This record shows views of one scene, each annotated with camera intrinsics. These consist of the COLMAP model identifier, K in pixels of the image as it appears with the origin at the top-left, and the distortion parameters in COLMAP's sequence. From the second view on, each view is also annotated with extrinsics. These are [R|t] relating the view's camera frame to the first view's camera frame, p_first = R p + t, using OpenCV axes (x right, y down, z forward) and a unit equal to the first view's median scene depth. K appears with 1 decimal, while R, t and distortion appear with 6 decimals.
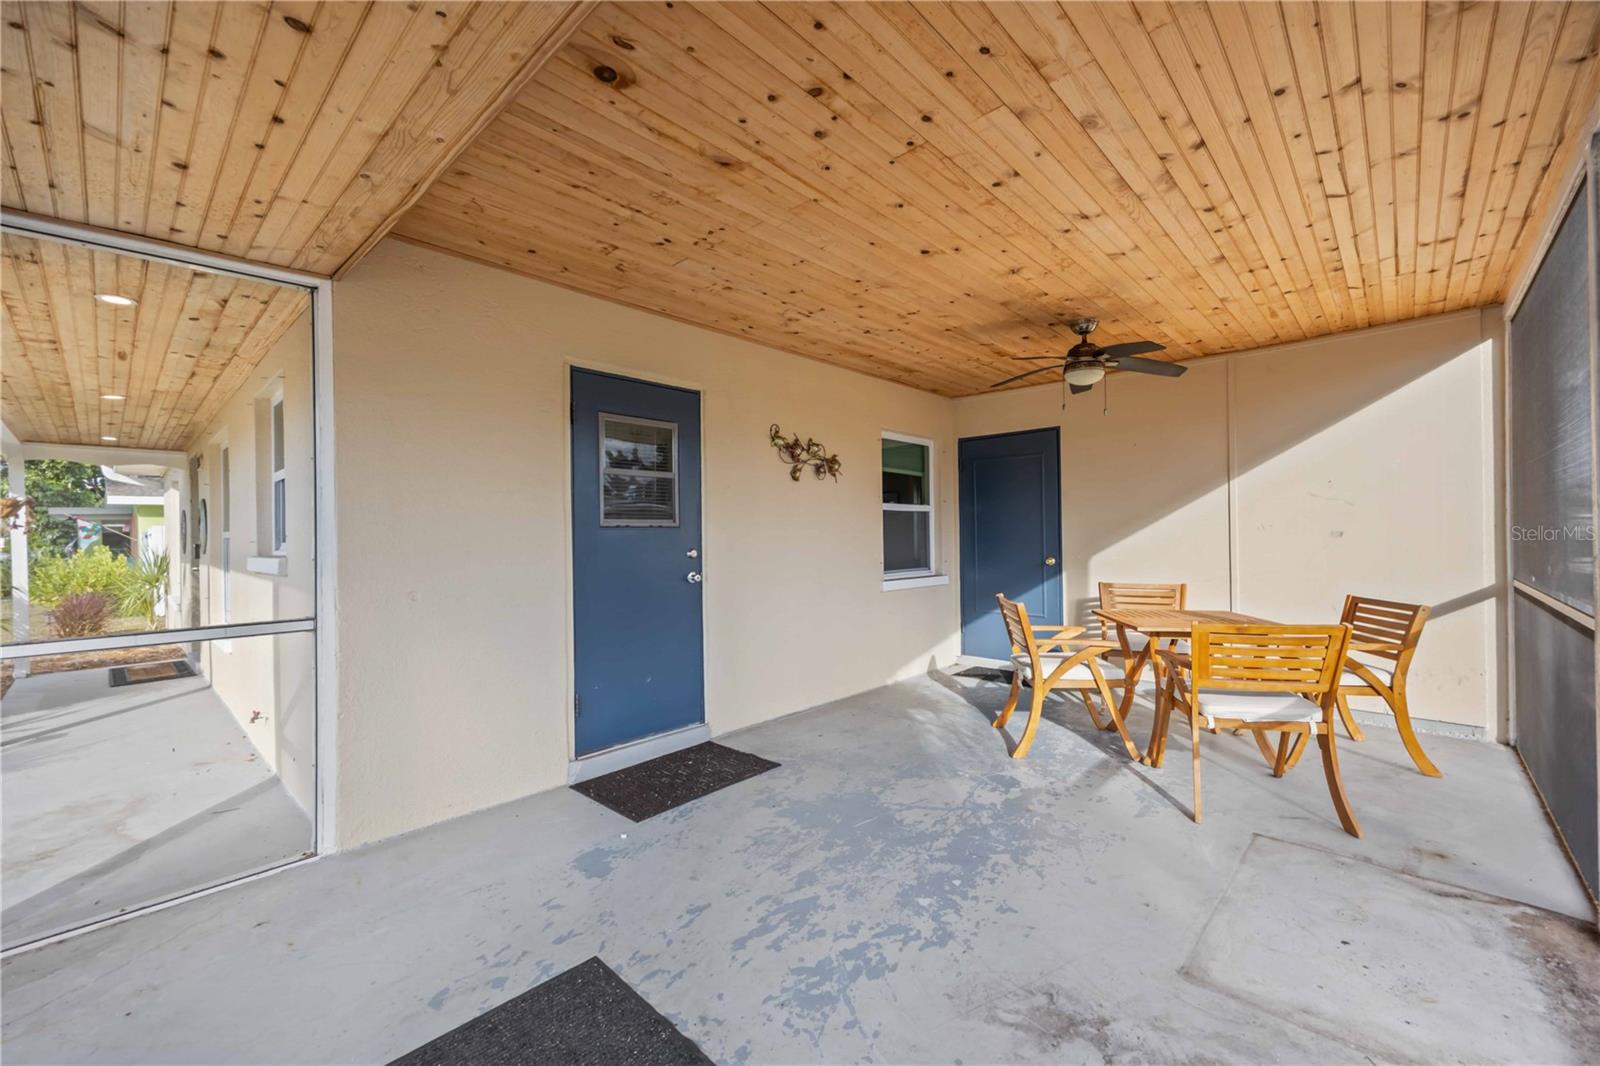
lens RADIAL K [[646.9, 0, 800.0], [0, 646.9, 533.0], [0, 0, 1]] dist [0.004429, 0.000170]
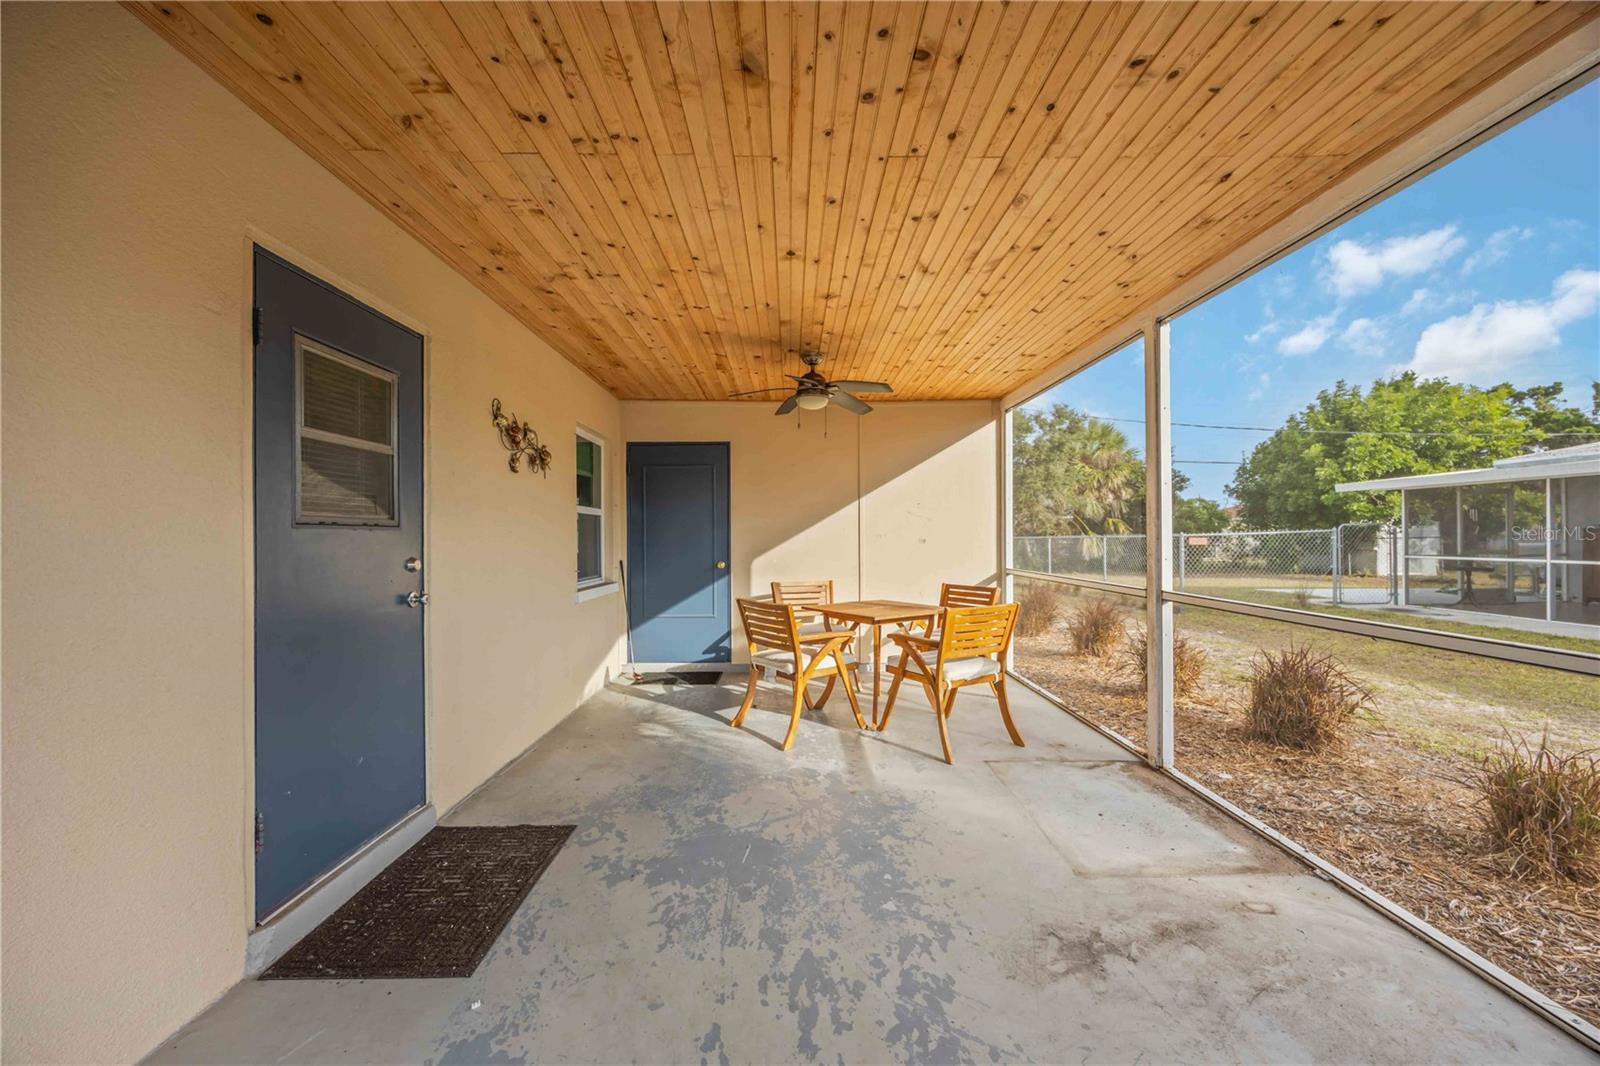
lens RADIAL K [[614.0, 0, 800.0], [0, 614.0, 533.0], [0, 0, 1]] dist [-0.002965, -0.000181]
pose [[0.722326, 0.013054, 0.691430, -0.368630], [-0.005884, 0.999902, -0.012731, 0.003855], [-0.691528, 0.005128, 0.722331, 0.265265]]
